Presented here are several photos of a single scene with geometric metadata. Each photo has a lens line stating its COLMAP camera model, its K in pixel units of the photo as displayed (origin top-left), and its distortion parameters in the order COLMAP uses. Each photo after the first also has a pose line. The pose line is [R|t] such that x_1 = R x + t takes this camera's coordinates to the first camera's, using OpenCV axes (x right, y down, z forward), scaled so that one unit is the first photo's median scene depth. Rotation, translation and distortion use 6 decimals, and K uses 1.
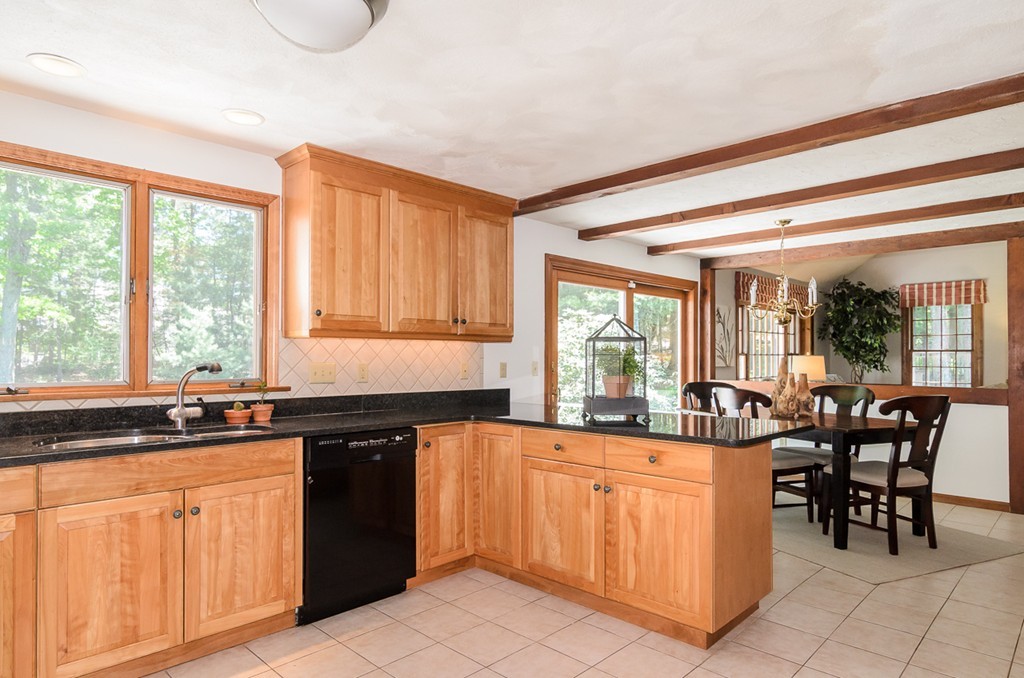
lens RADIAL K [[613.5, 0, 512.1], [0, 613.5, 352.7], [0, 0, 1]] dist [0.002927, 0.002065]
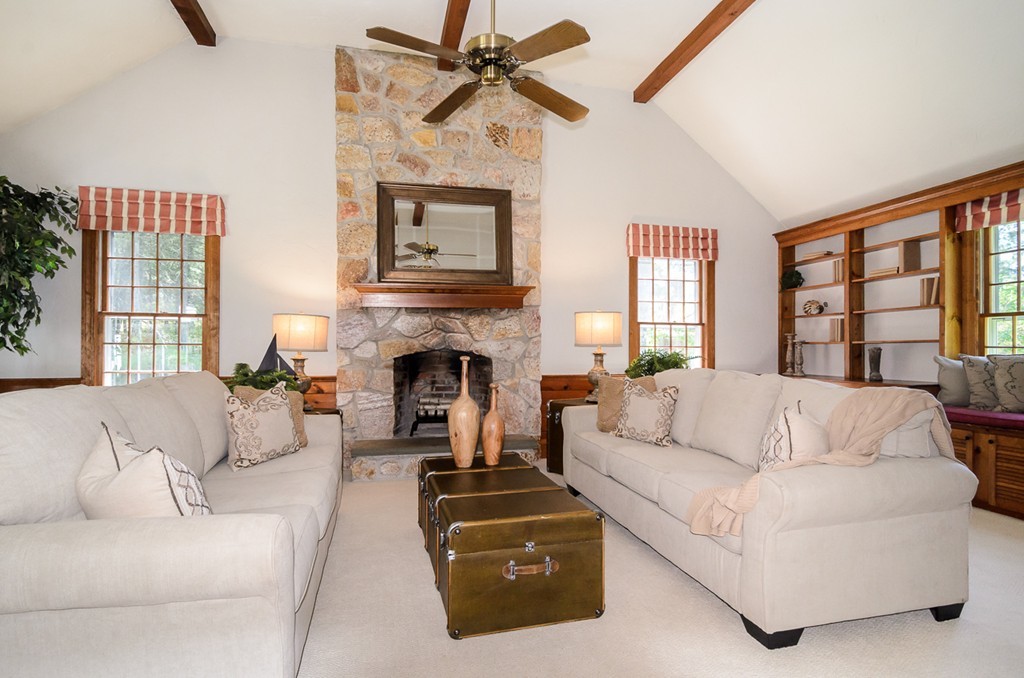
lens RADIAL K [[541.6, 0, 510.4], [0, 541.6, 337.9], [0, 0, 1]] dist [-0.018025, 0.002252]
pose [[0.551690, 0.005554, 0.834030, 0.471646], [-0.010021, 0.999950, -0.000030, 0.014572], [-0.833989, -0.008342, 0.551718, 0.464133]]
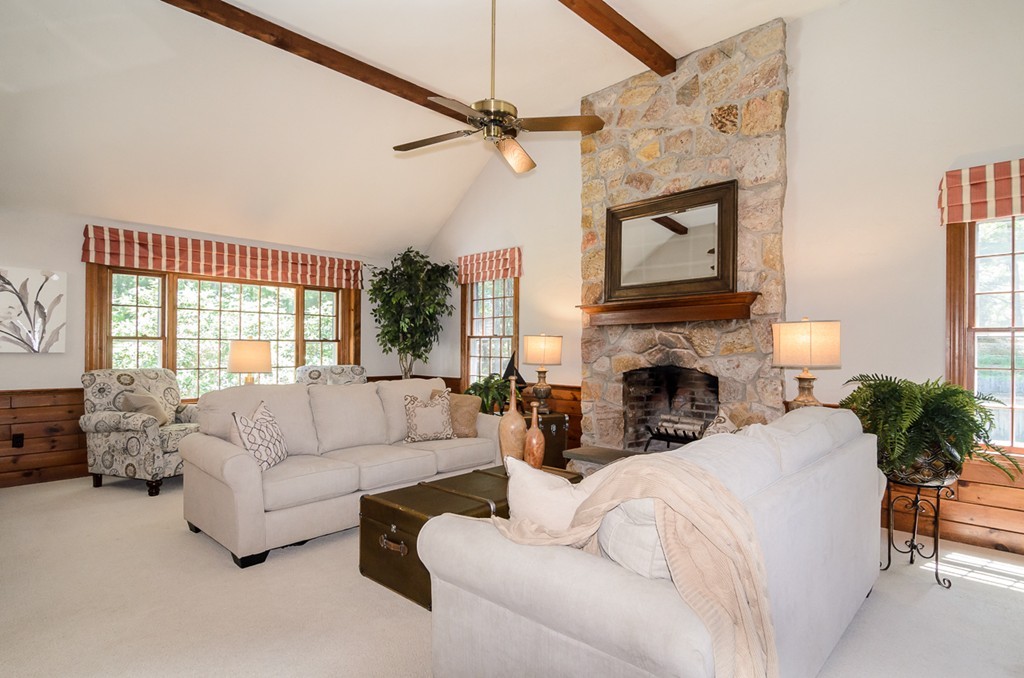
lens RADIAL K [[541.6, 0, 539.7], [0, 541.6, 352.2], [0, 0, 1]] dist [-0.018025, 0.002252]
pose [[0.999156, 0.008380, -0.040216, 0.793655], [-0.008064, 0.999935, 0.008031, 0.010713], [0.040280, -0.007700, 0.999159, 0.291024]]
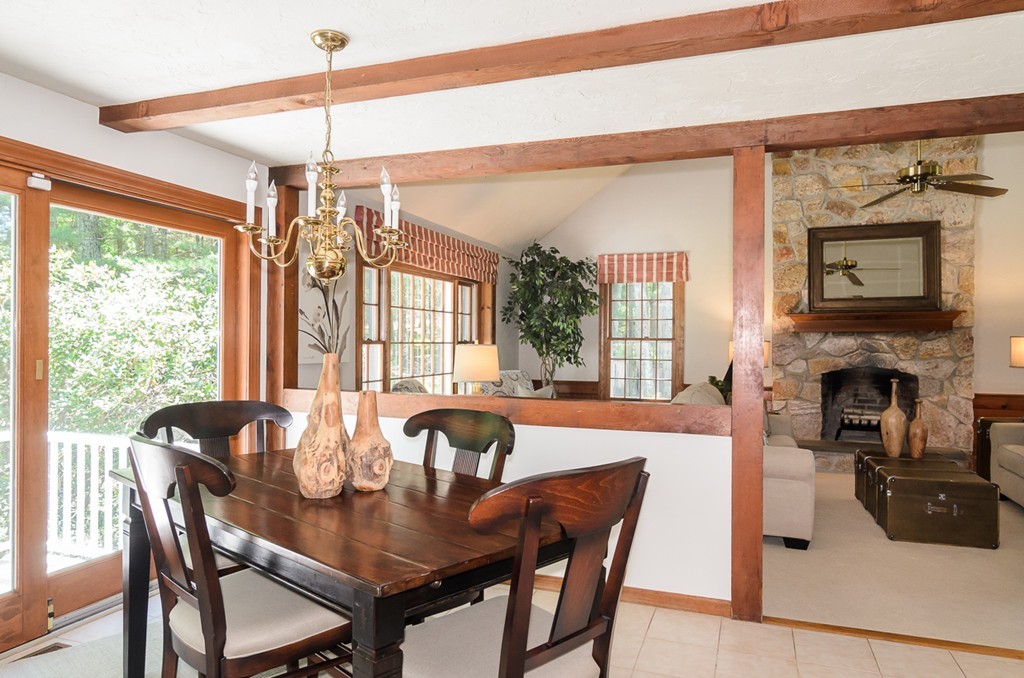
lens RADIAL K [[694.7, 0, 487.1], [0, 694.7, 348.5], [0, 0, 1]] dist [0.004445, -0.002727]
pose [[0.925570, 0.003897, 0.378557, 0.170900], [-0.009988, 0.999850, 0.014128, -0.001759], [-0.378445, -0.016857, 0.925470, 0.239703]]
